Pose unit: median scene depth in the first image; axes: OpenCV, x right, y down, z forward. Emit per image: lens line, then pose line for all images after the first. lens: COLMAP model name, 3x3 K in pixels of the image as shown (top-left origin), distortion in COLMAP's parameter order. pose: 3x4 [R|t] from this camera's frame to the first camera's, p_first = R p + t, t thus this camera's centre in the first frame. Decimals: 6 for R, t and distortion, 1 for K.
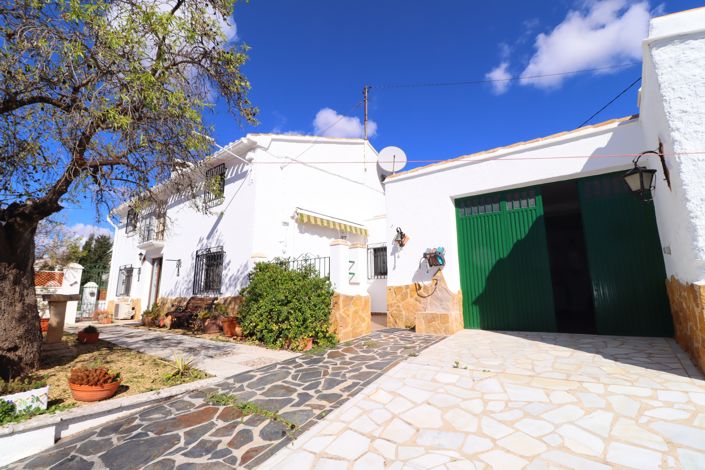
lens RADIAL K [[326.1, 0, 352.3], [0, 326.1, 235.1], [0, 0, 1]] dist [-0.009816, -0.005542]
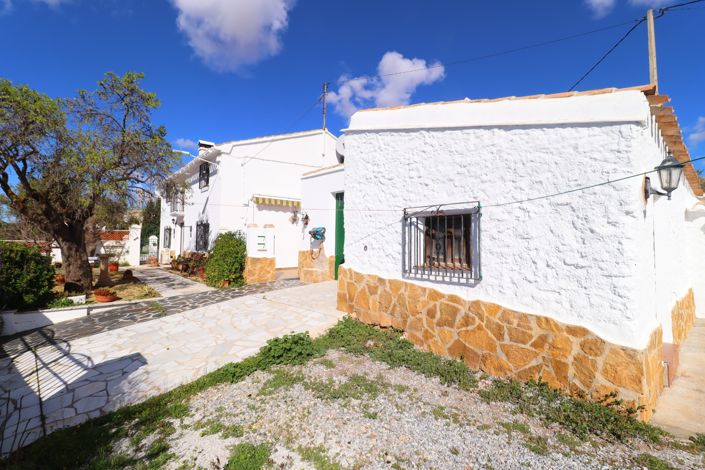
lens RADIAL K [[326.1, 0, 354.5], [0, 326.1, 235.0], [0, 0, 1]] dist [-0.009816, -0.005542]
pose [[0.982169, 0.019840, -0.186951, 0.557105], [0.010484, 0.987088, 0.159834, -0.132302], [0.187708, -0.158944, 0.969279, -0.346805]]
